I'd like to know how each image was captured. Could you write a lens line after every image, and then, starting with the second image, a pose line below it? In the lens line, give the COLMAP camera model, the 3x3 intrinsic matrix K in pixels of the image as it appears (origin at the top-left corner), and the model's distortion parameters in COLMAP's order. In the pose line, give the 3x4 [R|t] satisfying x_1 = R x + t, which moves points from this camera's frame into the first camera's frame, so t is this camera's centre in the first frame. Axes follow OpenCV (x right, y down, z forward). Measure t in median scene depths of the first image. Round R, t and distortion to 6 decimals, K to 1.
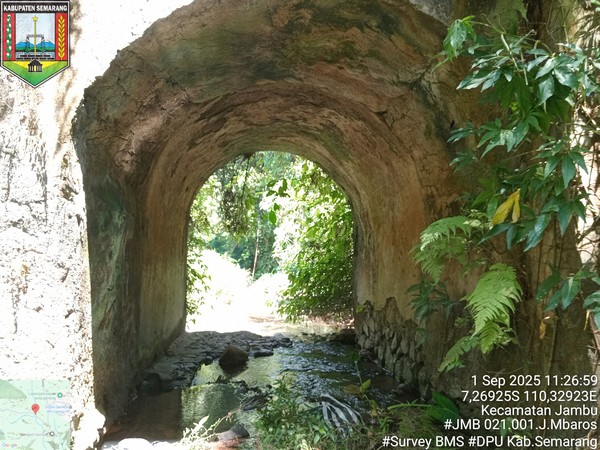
lens RADIAL K [[498.6, 0, 292.7], [0, 498.6, 224.4], [0, 0, 1]] dist [-0.008063, -0.026363]
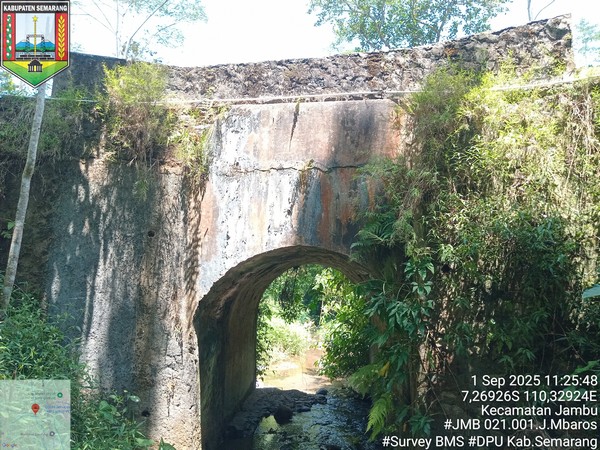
lens RADIAL K [[442.6, 0, 300.8], [0, 442.6, 220.0], [0, 0, 1]] dist [0.023214, -0.072753]
pose [[0.990588, -0.025453, -0.134492, 0.241251], [0.012784, 0.995468, -0.094232, -0.355114], [0.136281, 0.091626, 0.986424, -0.731111]]
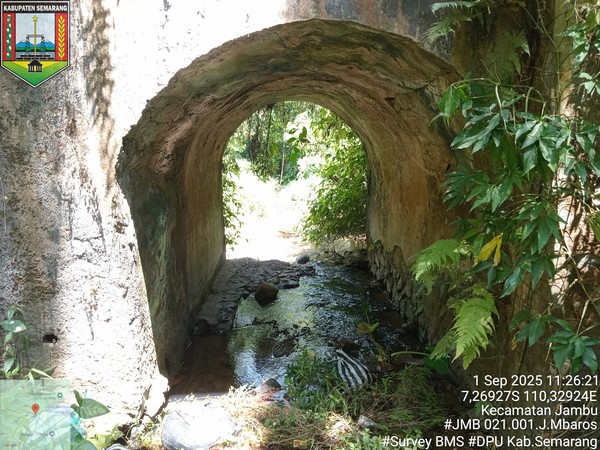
lens RADIAL K [[442.6, 0, 293.7], [0, 442.6, 221.0], [0, 0, 1]] dist [0.023214, -0.072753]
pose [[0.998123, -0.024990, -0.055903, 0.021674], [0.036690, 0.974981, 0.219241, -0.238812], [0.049026, -0.220880, 0.974068, -0.014262]]
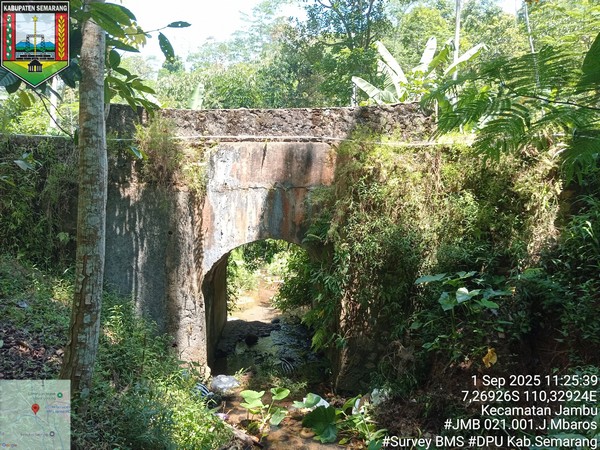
lens RADIAL K [[442.6, 0, 295.2], [0, 442.6, 213.7], [0, 0, 1]] dist [0.023214, -0.072753]
pose [[0.999519, -0.025599, -0.017514, 0.216037], [0.026585, 0.997929, 0.058577, -0.691046], [0.015978, -0.059014, 0.998129, -1.621906]]
